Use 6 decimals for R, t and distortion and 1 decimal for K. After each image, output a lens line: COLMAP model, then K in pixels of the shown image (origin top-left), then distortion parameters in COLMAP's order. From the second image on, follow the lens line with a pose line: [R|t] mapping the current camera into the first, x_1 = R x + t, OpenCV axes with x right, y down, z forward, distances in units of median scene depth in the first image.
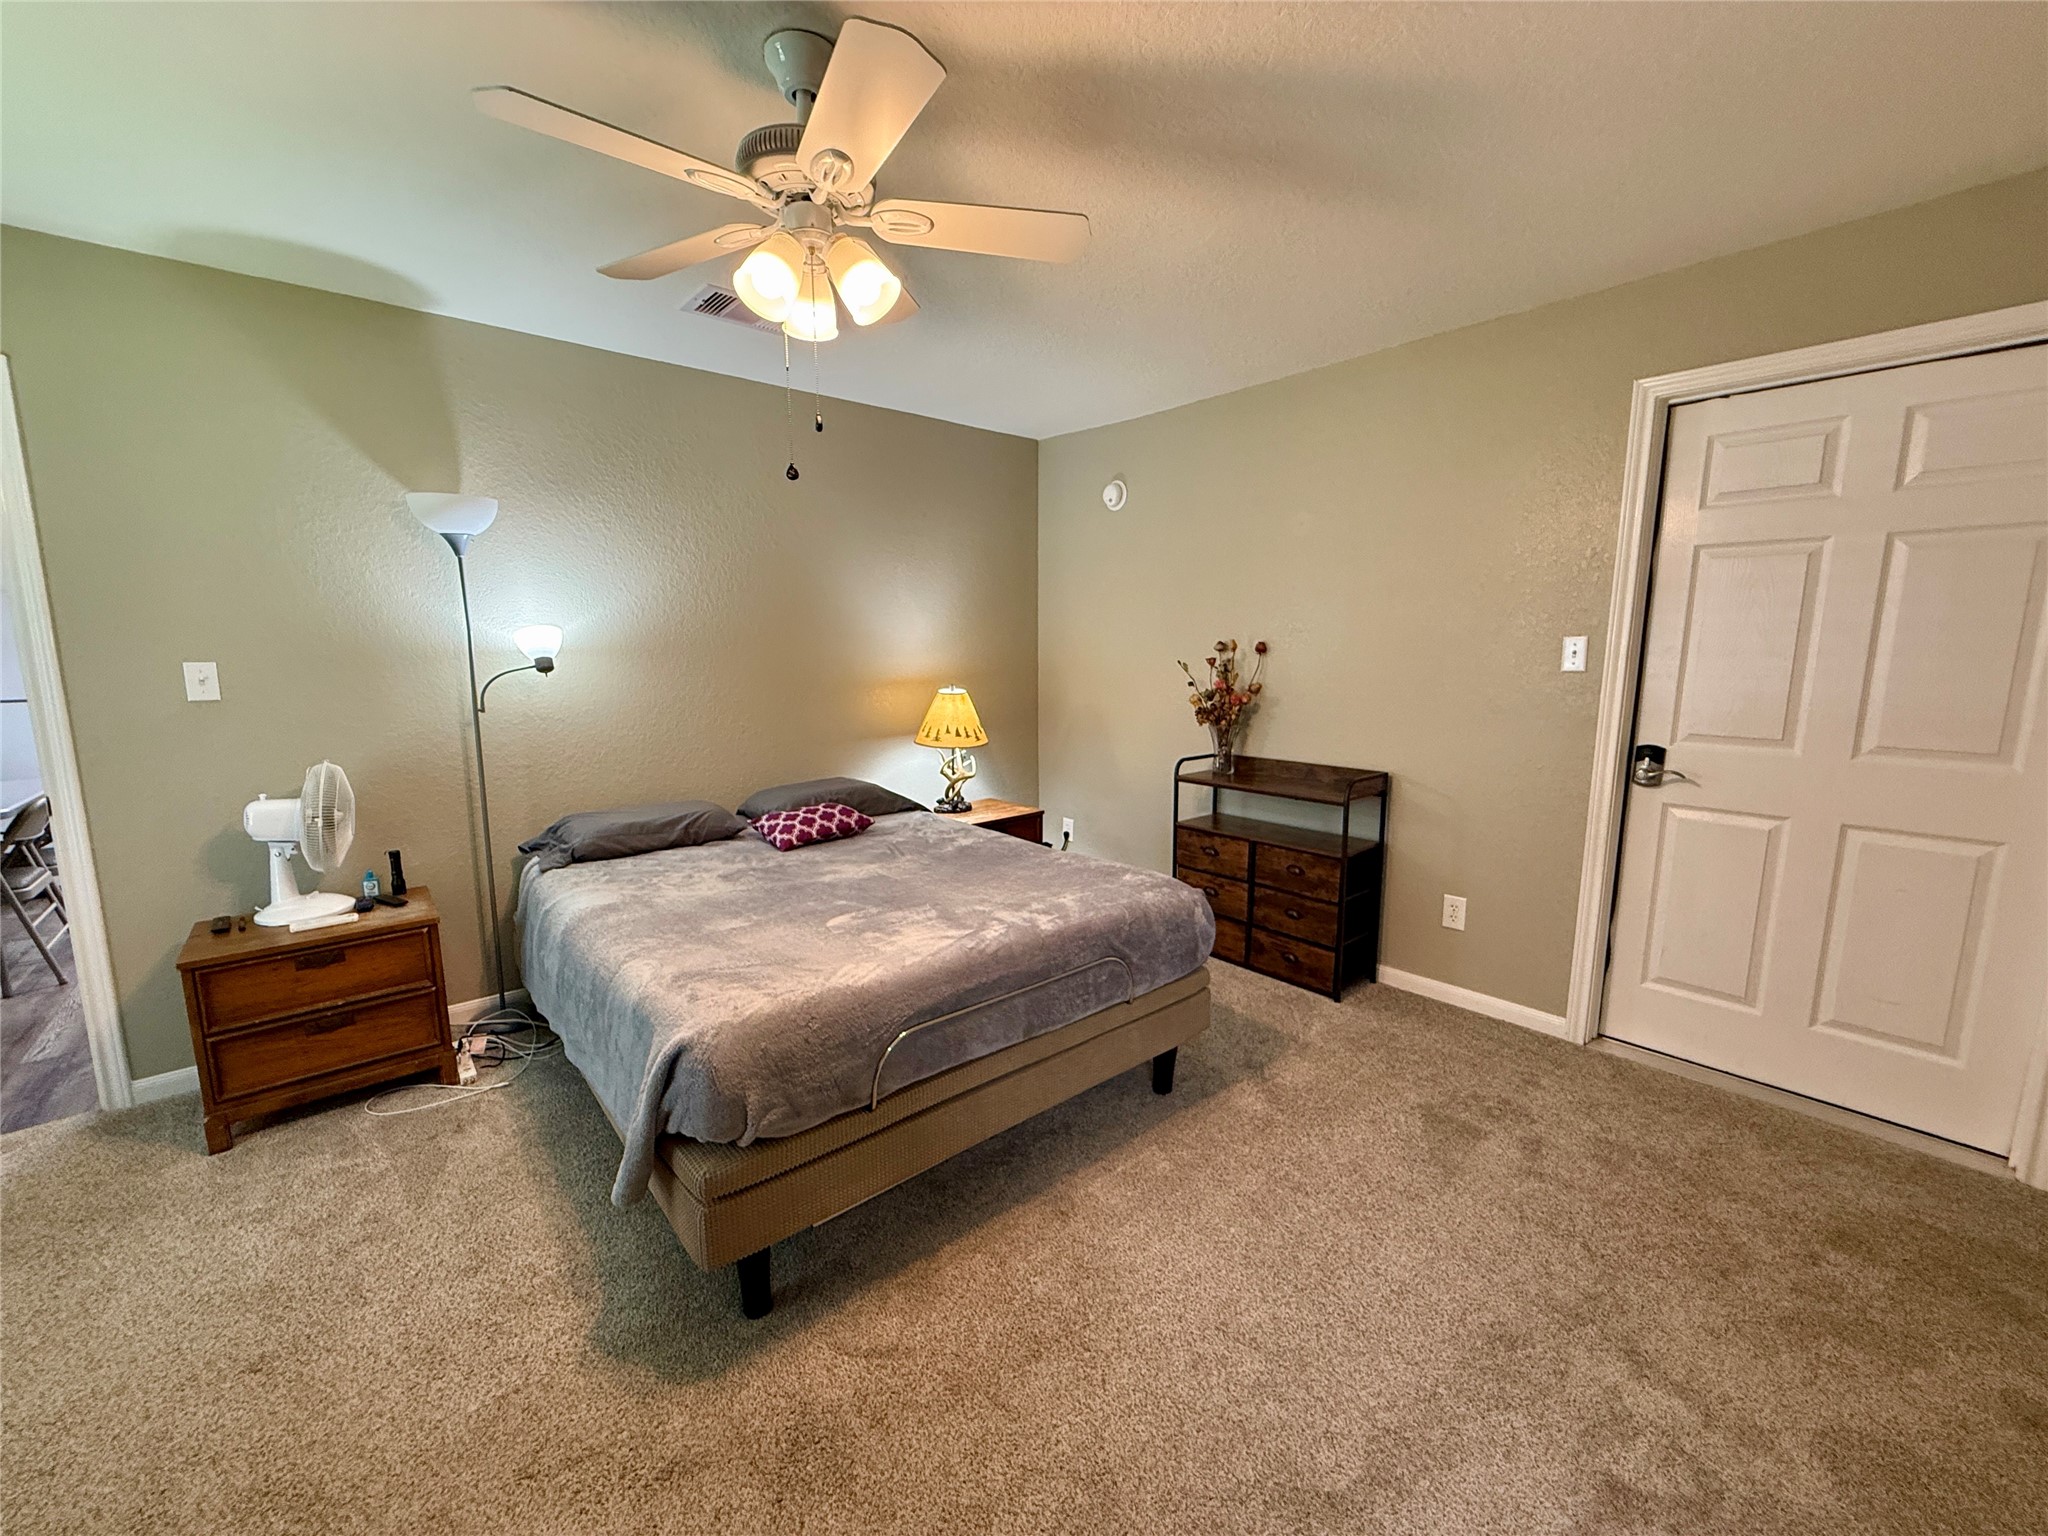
lens RADIAL K [[822.3, 0, 1017.6], [0, 822.3, 769.3], [0, 0, 1]] dist [0.000027, -0.000245]
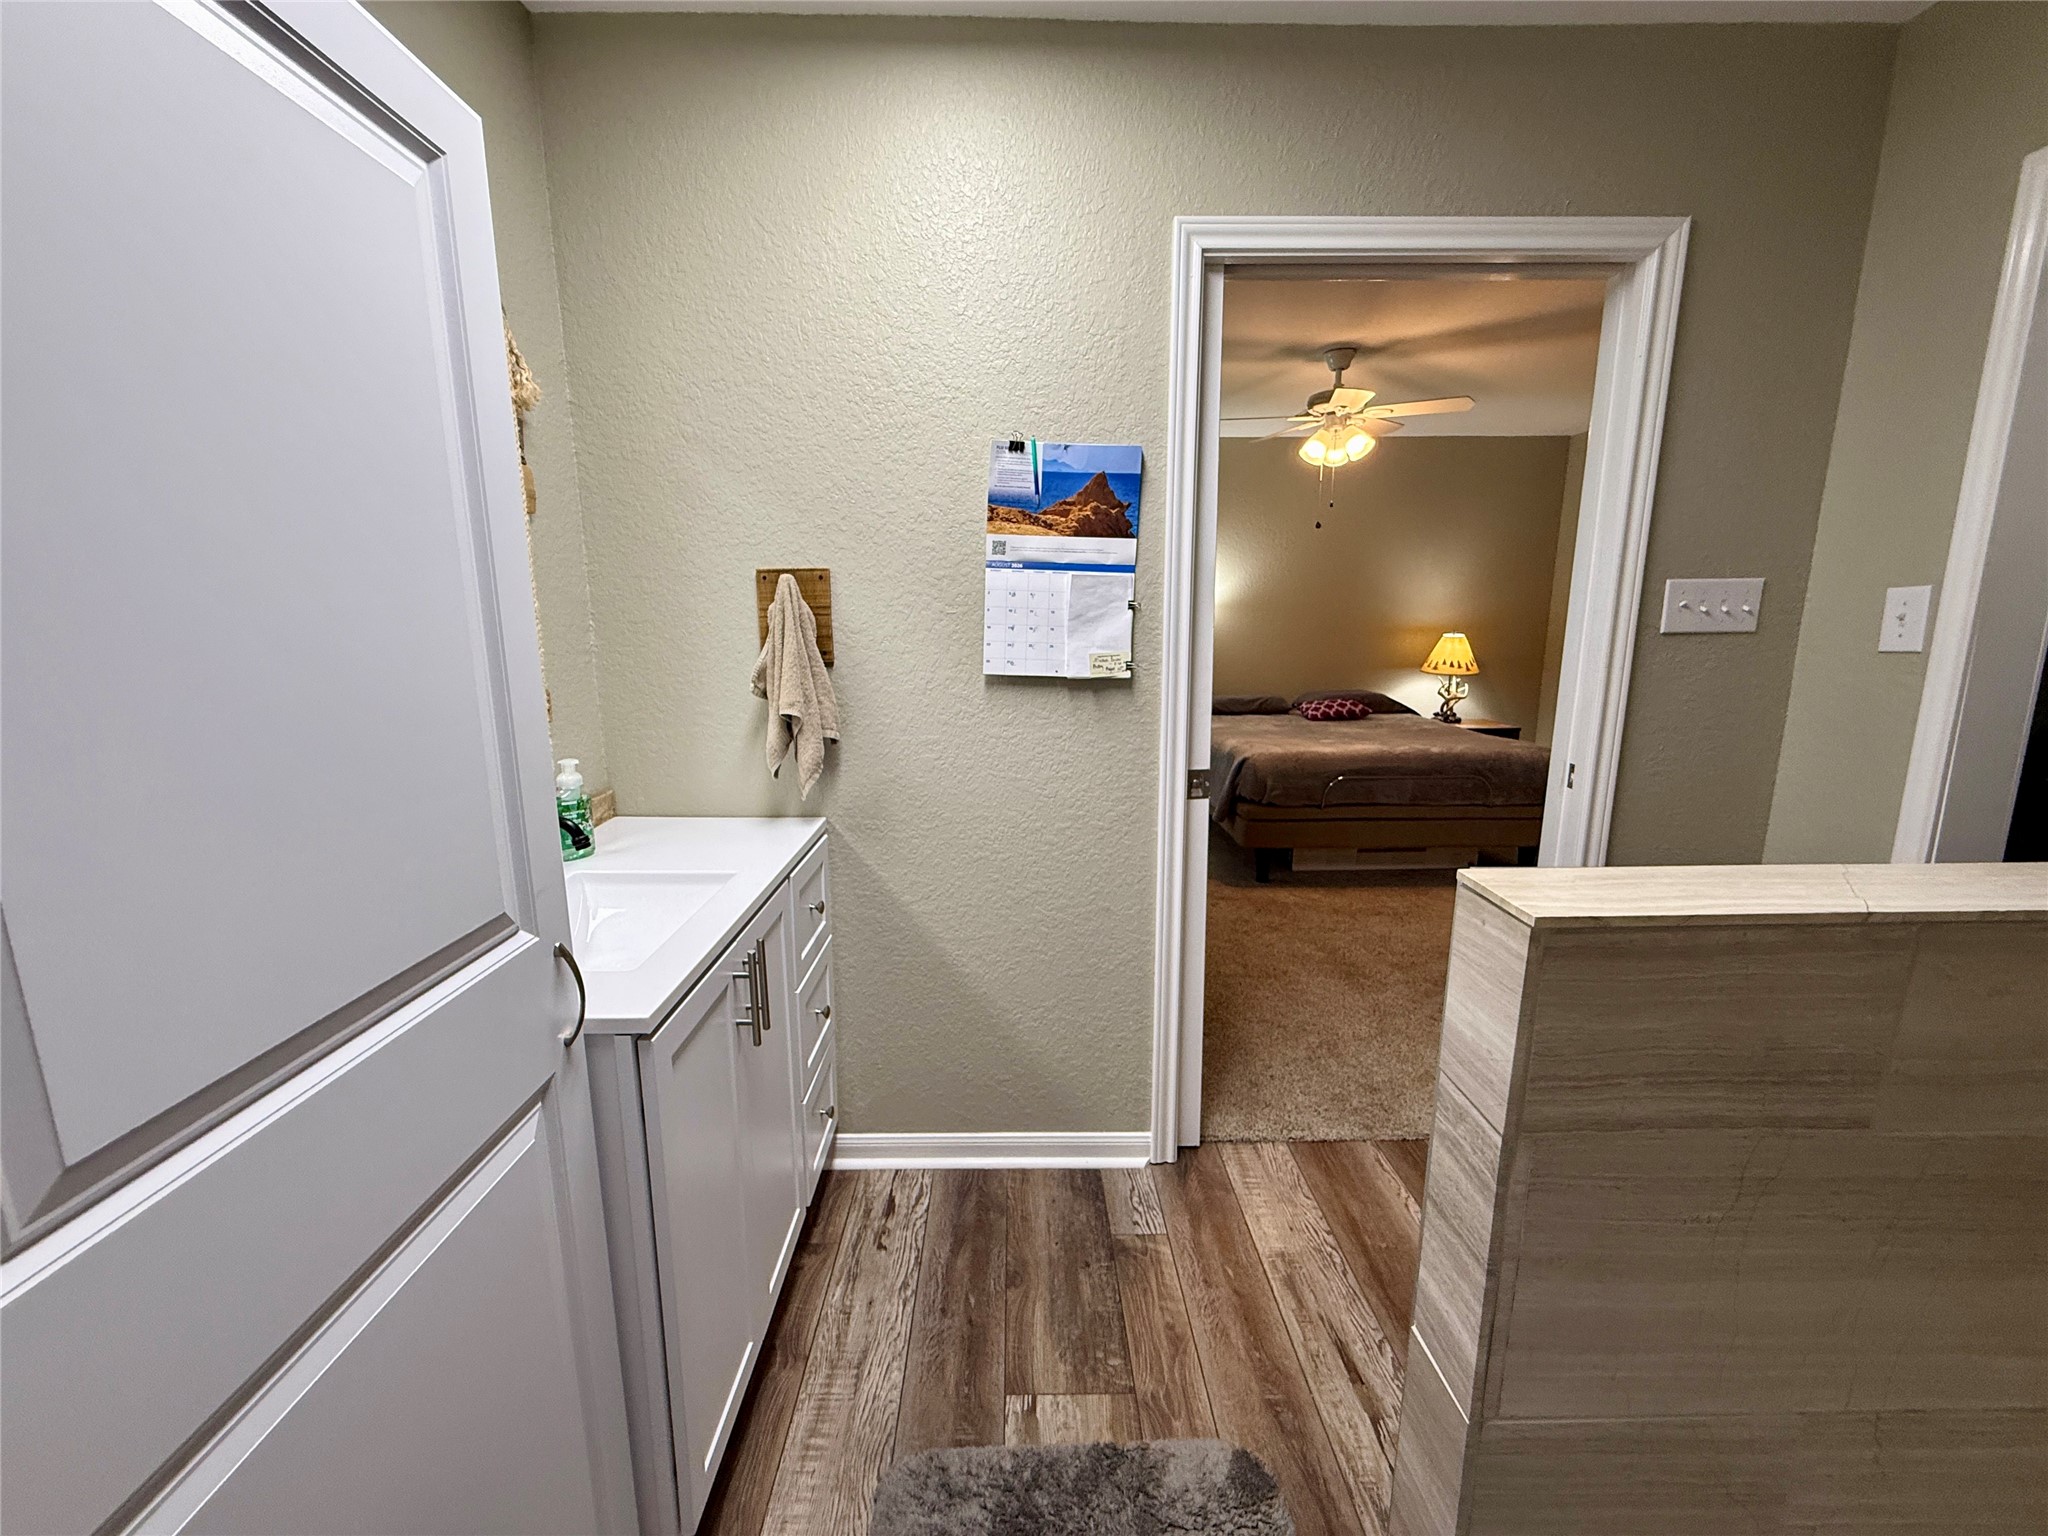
lens RADIAL K [[822.3, 0, 1017.3], [0, 822.3, 767.5], [0, 0, 1]] dist [0.000027, -0.000245]
pose [[0.767898, 0.120426, -0.629150, 0.265976], [-0.094035, 0.992721, 0.075245, 0.096169], [0.633632, 0.001382, 0.773633, -0.576133]]
